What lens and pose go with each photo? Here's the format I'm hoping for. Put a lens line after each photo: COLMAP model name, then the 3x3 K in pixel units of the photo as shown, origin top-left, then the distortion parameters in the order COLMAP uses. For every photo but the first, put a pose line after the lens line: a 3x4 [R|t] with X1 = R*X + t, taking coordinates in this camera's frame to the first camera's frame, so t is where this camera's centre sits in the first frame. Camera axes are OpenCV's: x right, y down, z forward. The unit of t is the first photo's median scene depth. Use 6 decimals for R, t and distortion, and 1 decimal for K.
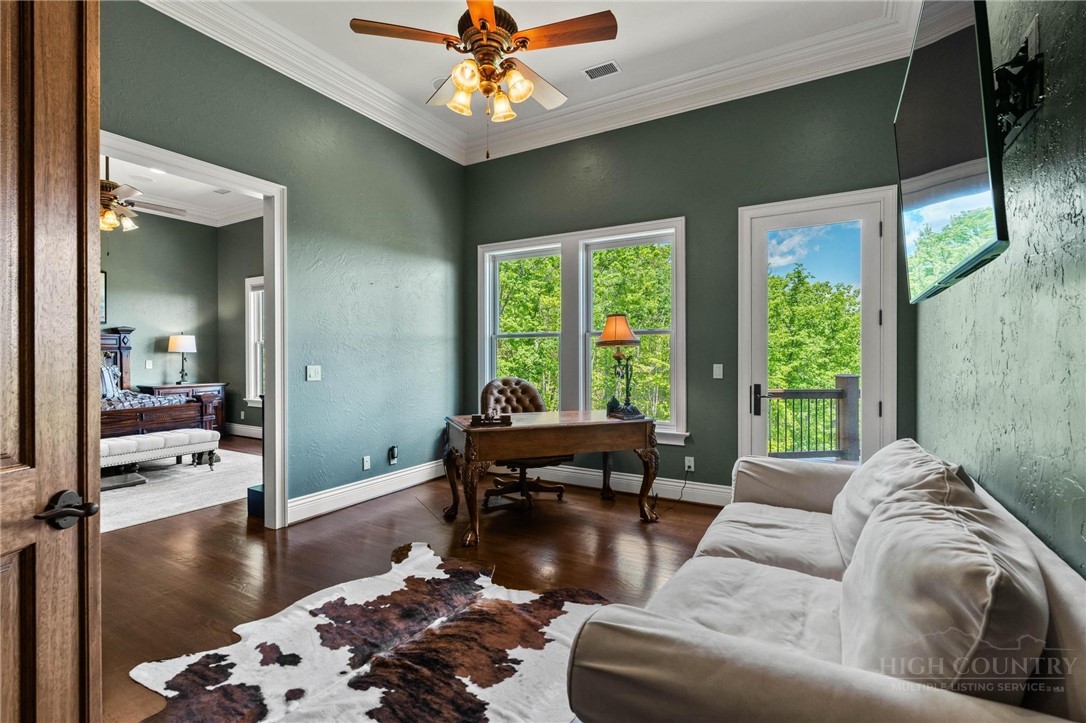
lens RADIAL K [[521.9, 0, 538.0], [0, 521.9, 357.9], [0, 0, 1]] dist [-0.003934, 0.000983]
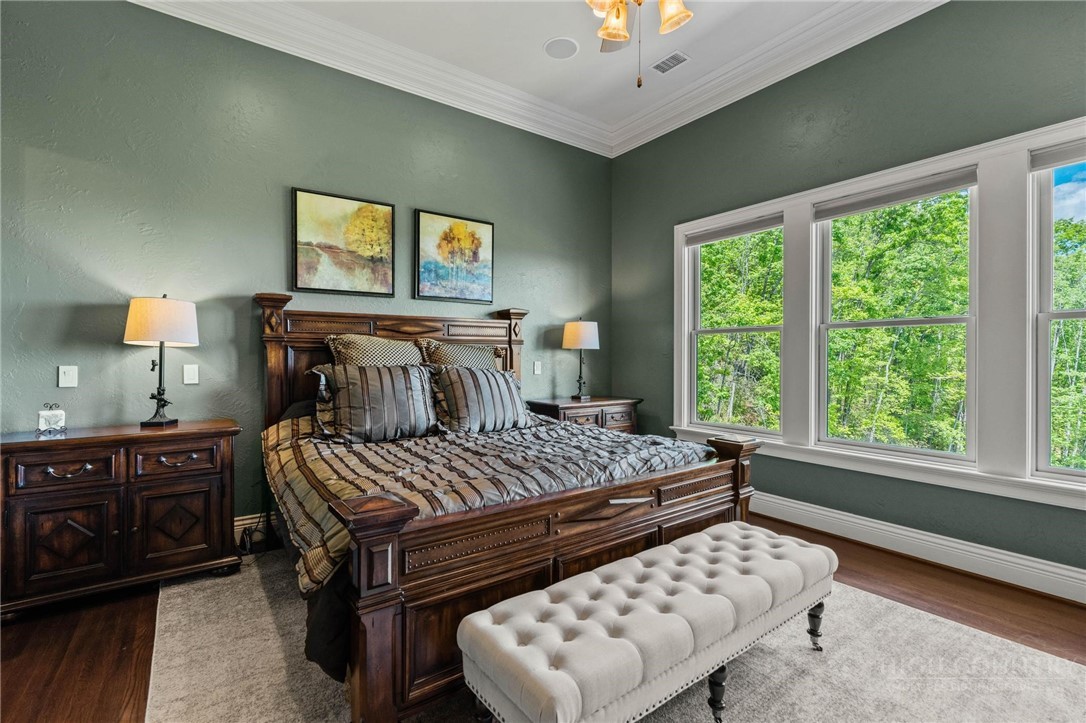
lens RADIAL K [[488.9, 0, 533.9], [0, 488.9, 354.1], [0, 0, 1]] dist [-0.000098, 0.000124]
pose [[0.921745, 0.005072, -0.387763, -0.506673], [-0.005997, 0.999981, -0.001174, -0.003312], [0.387749, 0.003407, 0.921759, 0.429962]]
